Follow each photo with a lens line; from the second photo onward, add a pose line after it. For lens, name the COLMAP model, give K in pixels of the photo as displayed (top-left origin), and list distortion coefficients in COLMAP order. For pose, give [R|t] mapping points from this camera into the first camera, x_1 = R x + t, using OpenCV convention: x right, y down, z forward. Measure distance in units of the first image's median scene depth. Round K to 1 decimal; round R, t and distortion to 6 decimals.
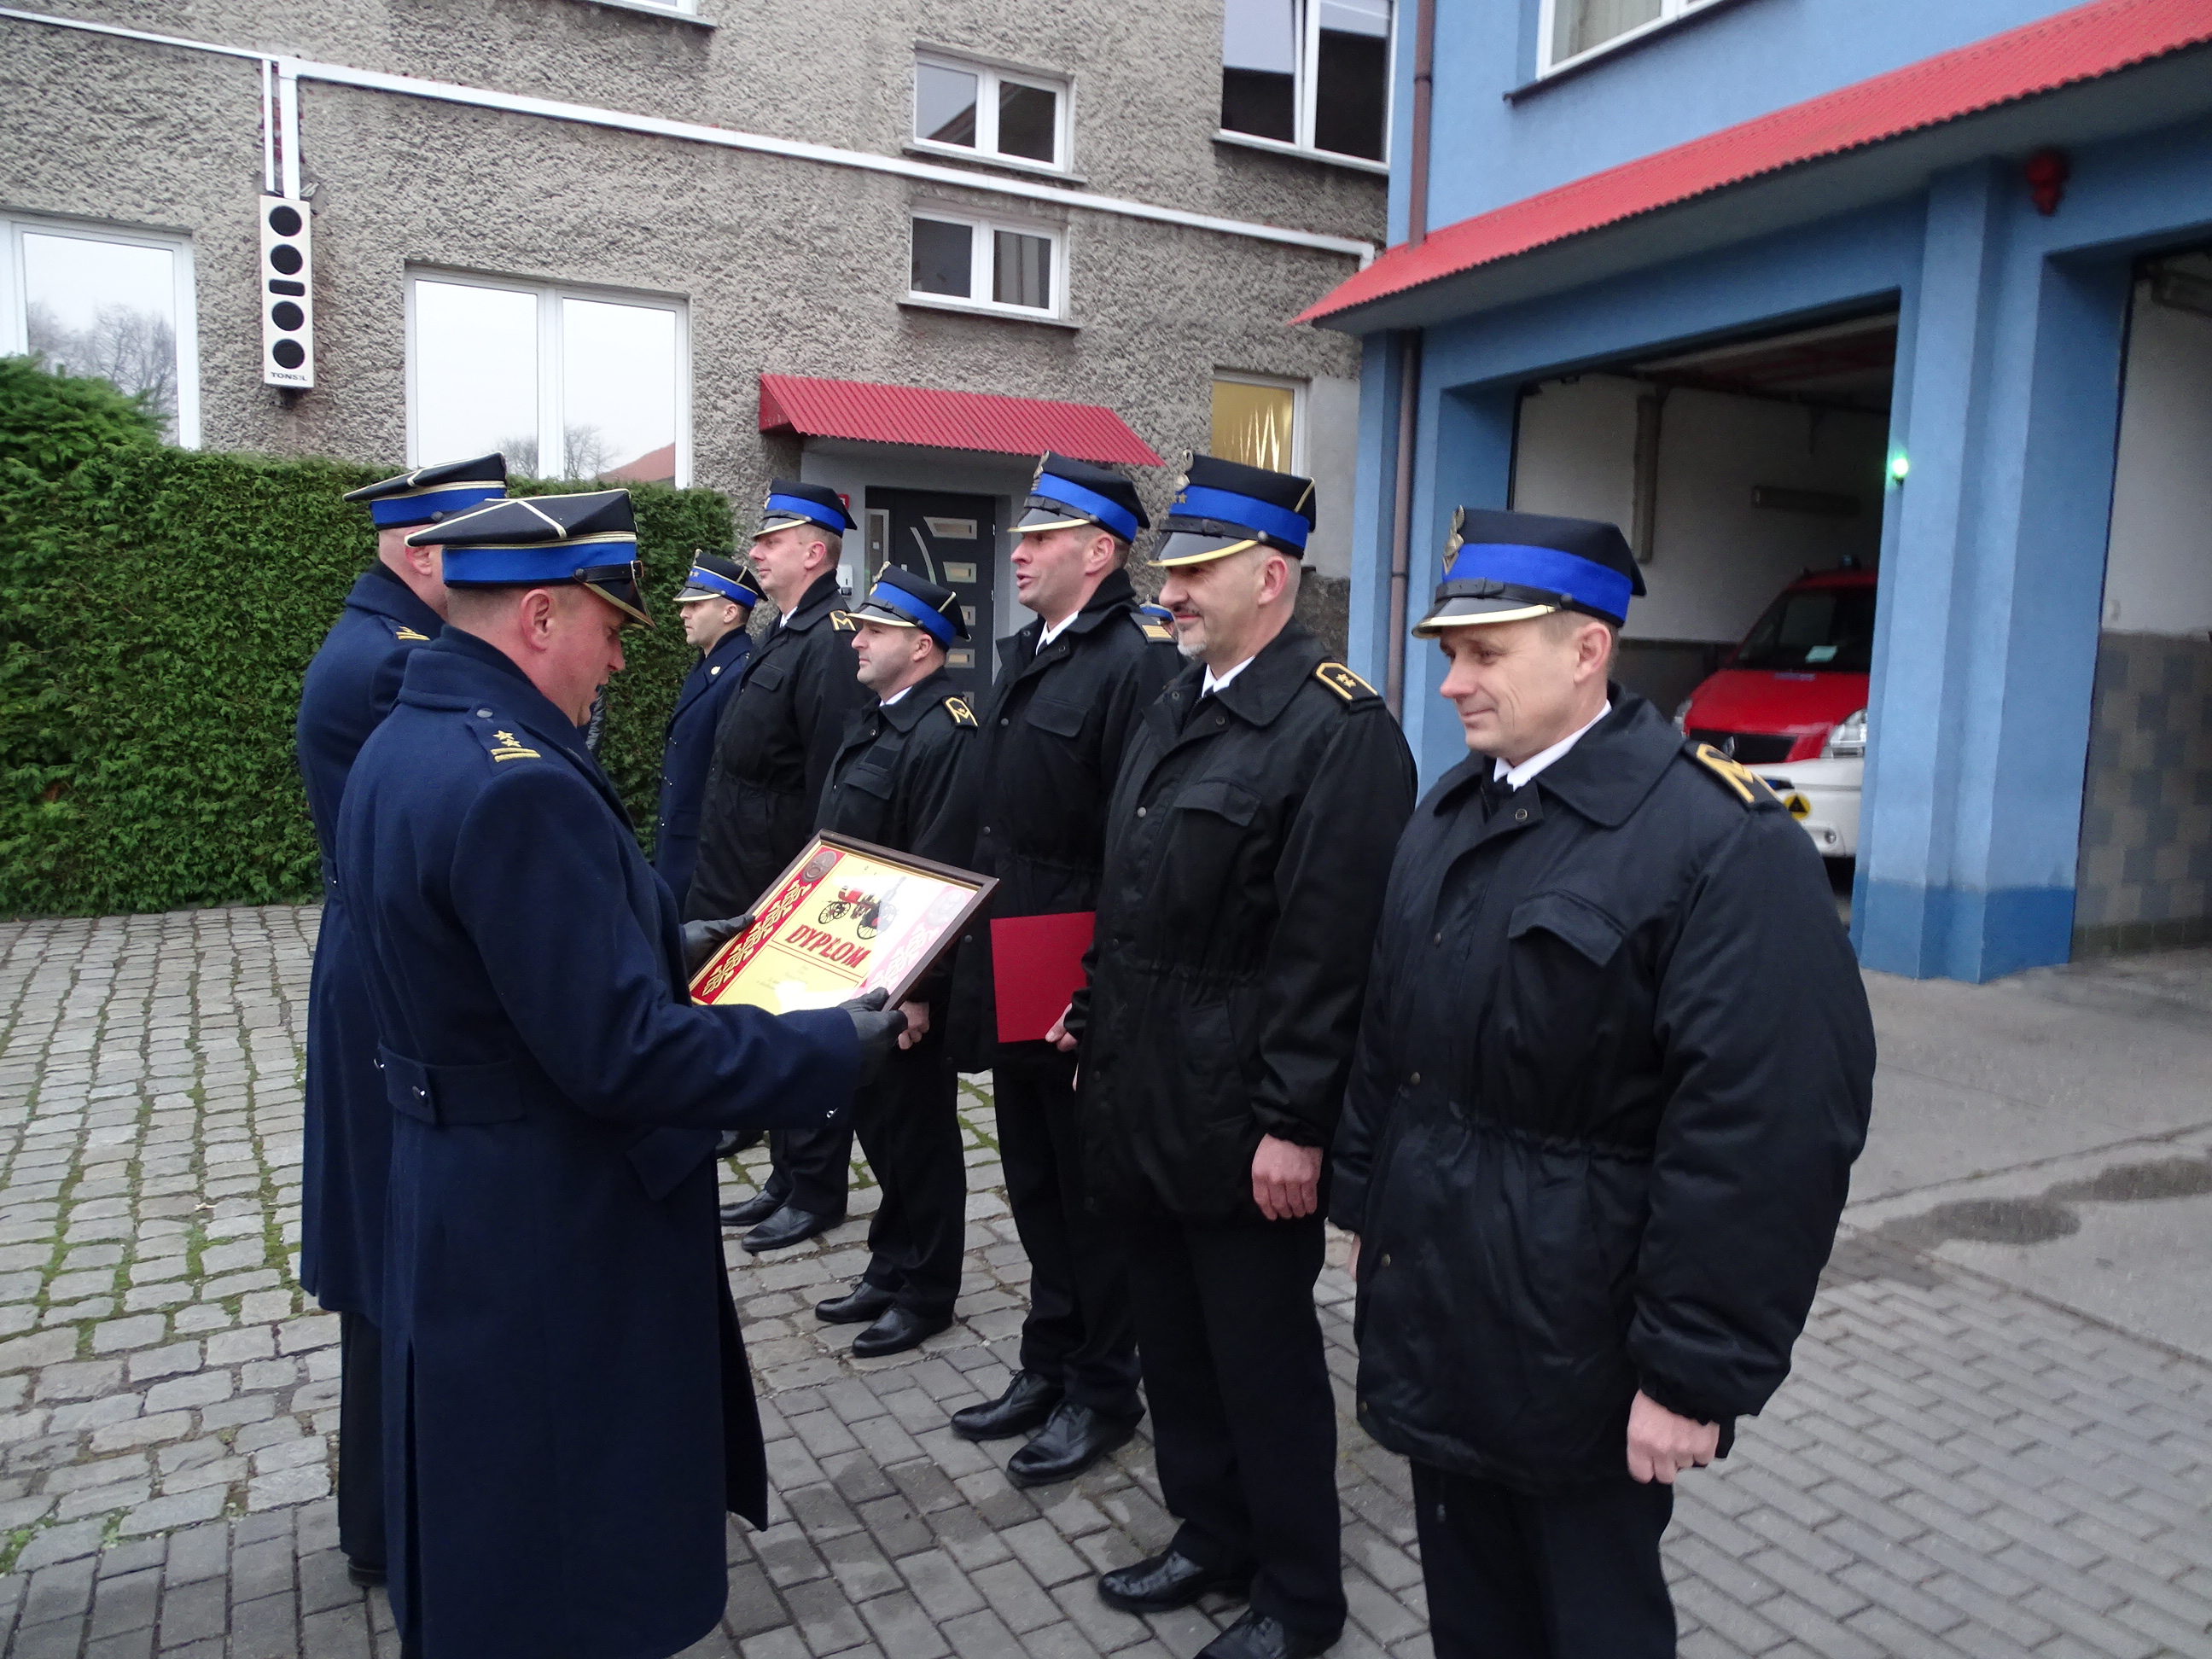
lens RADIAL K [[1550.1, 0, 1106.4], [0, 1550.1, 827.1], [0, 0, 1]] dist [-0.008118, 0.013289]
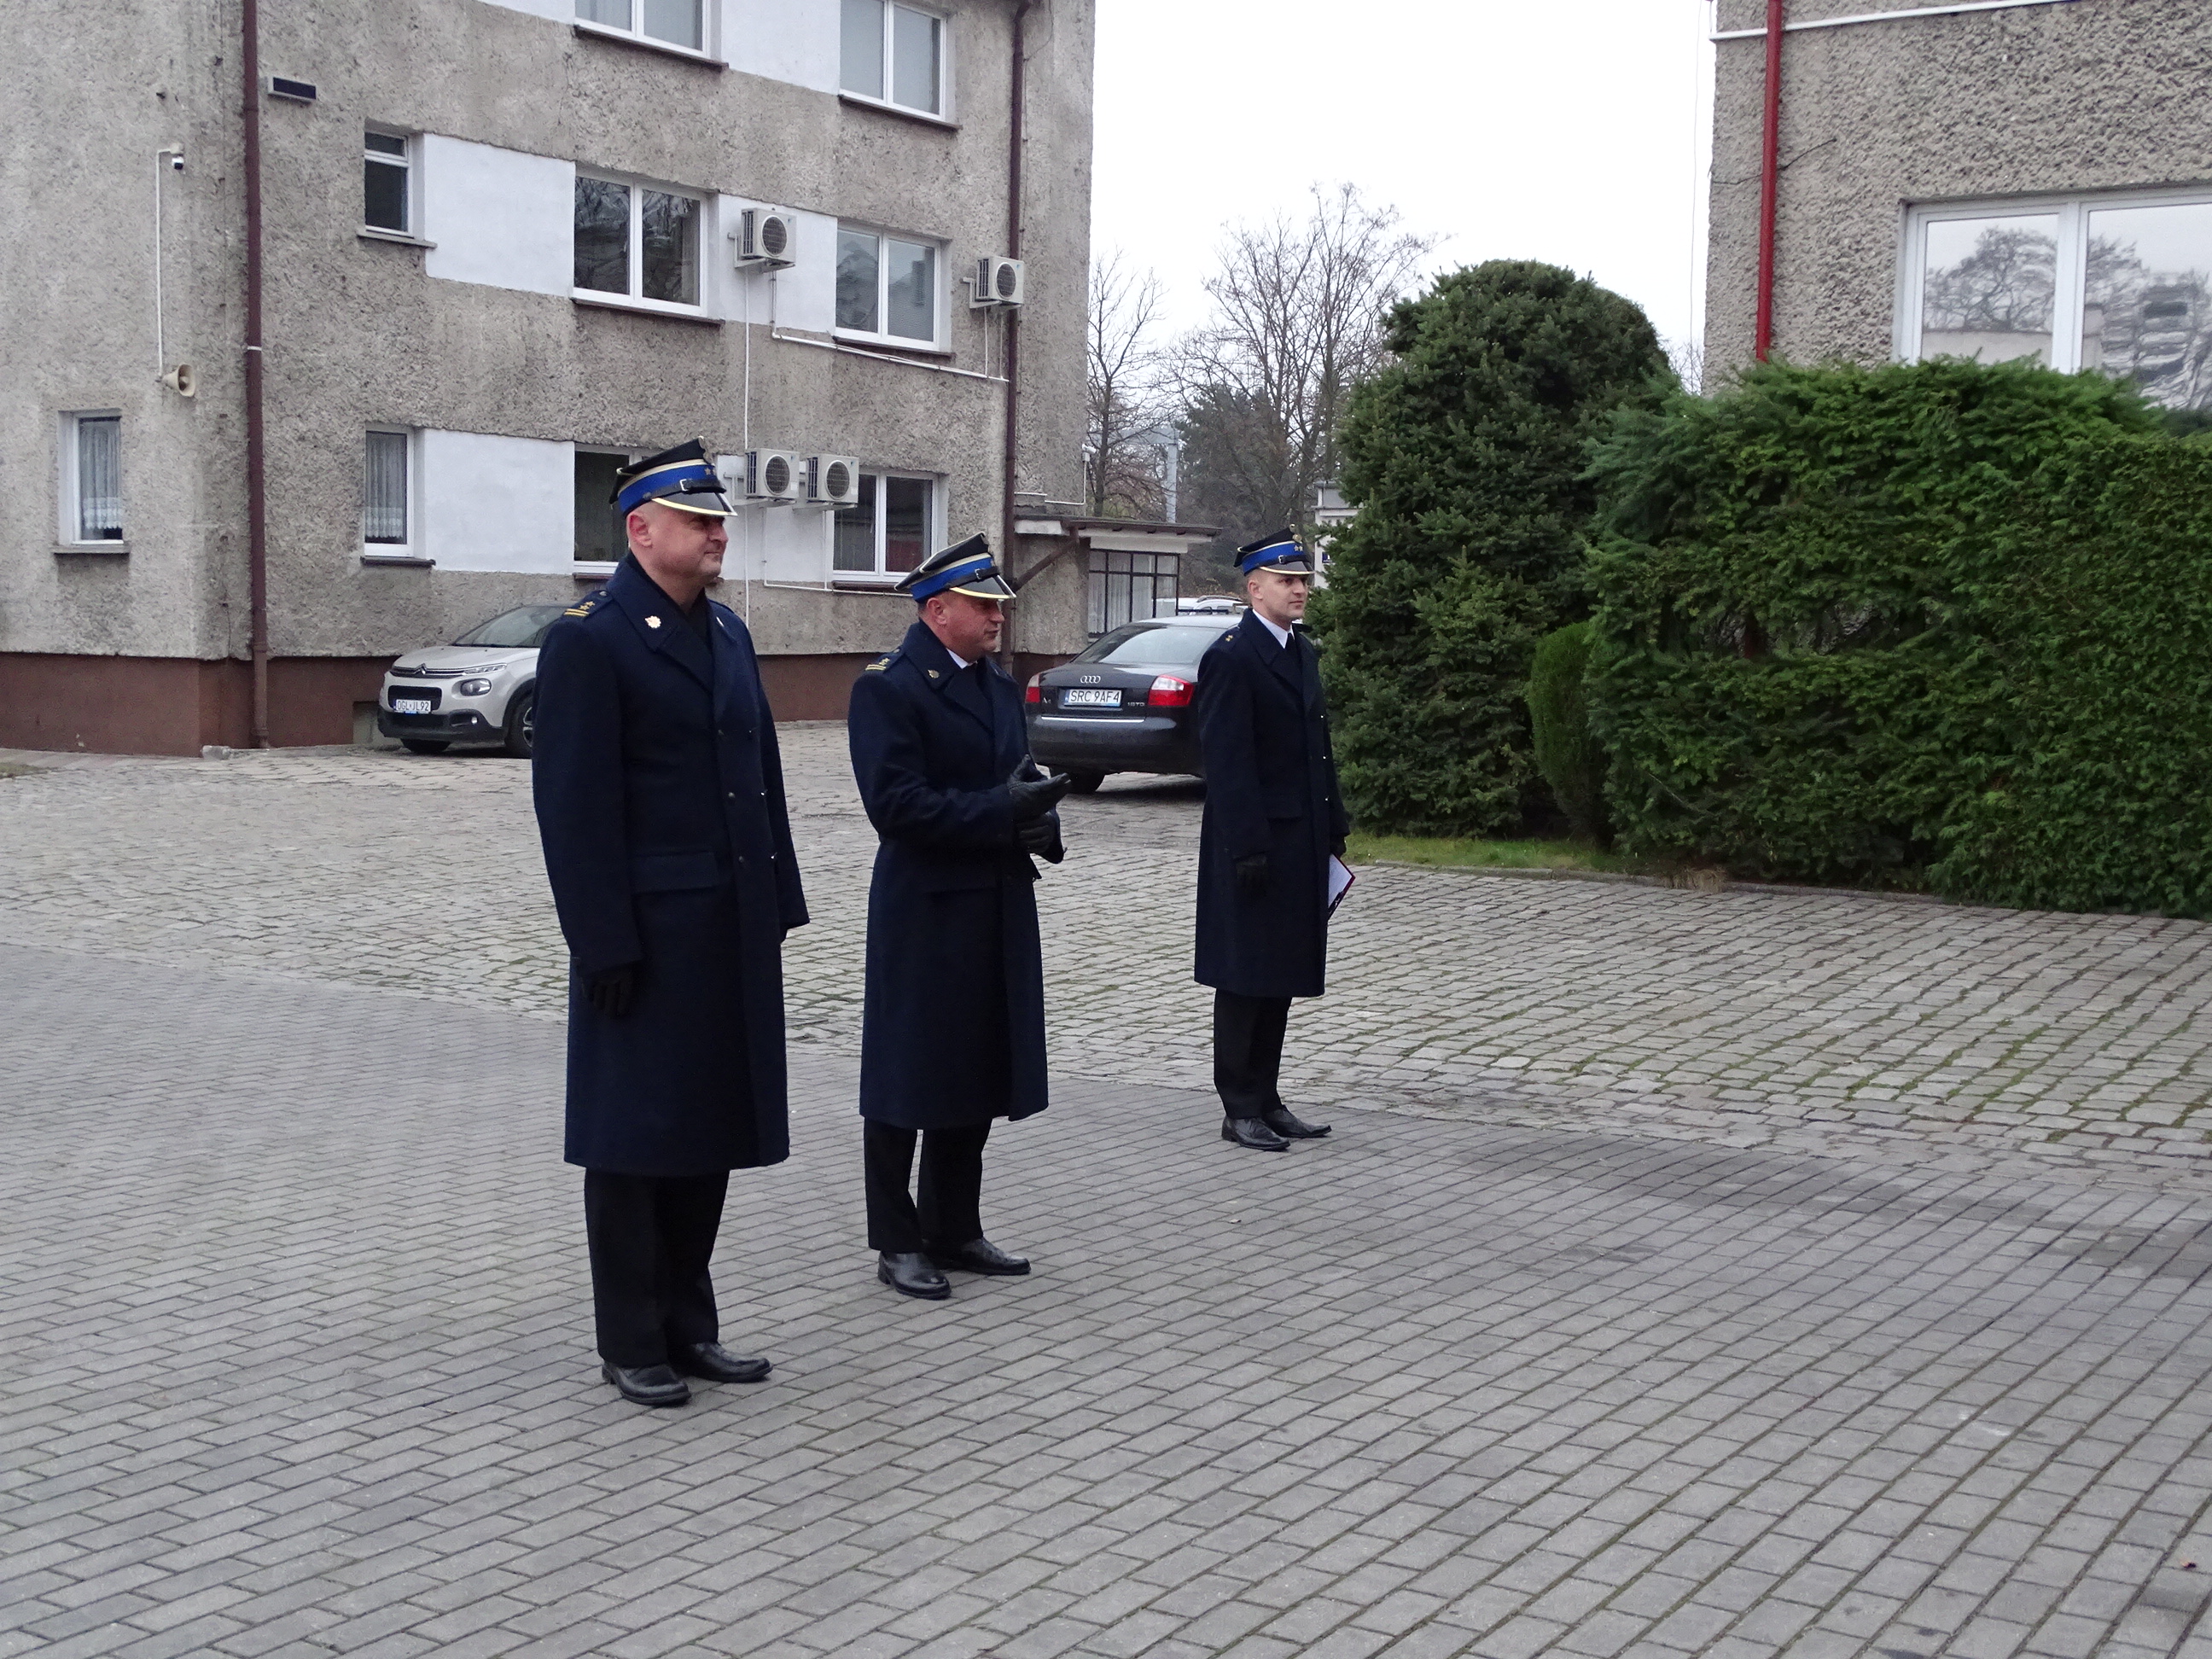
lens RADIAL K [[2691.4, 0, 1106.1], [0, 2691.4, 831.3], [0, 0, 1]] dist [0.016470, 0.000000]
pose [[0.464517, 0.065618, -0.883130, 0.612094], [-0.102361, 0.994545, 0.020056, 0.034128], [0.879628, 0.081082, 0.468700, -0.342710]]
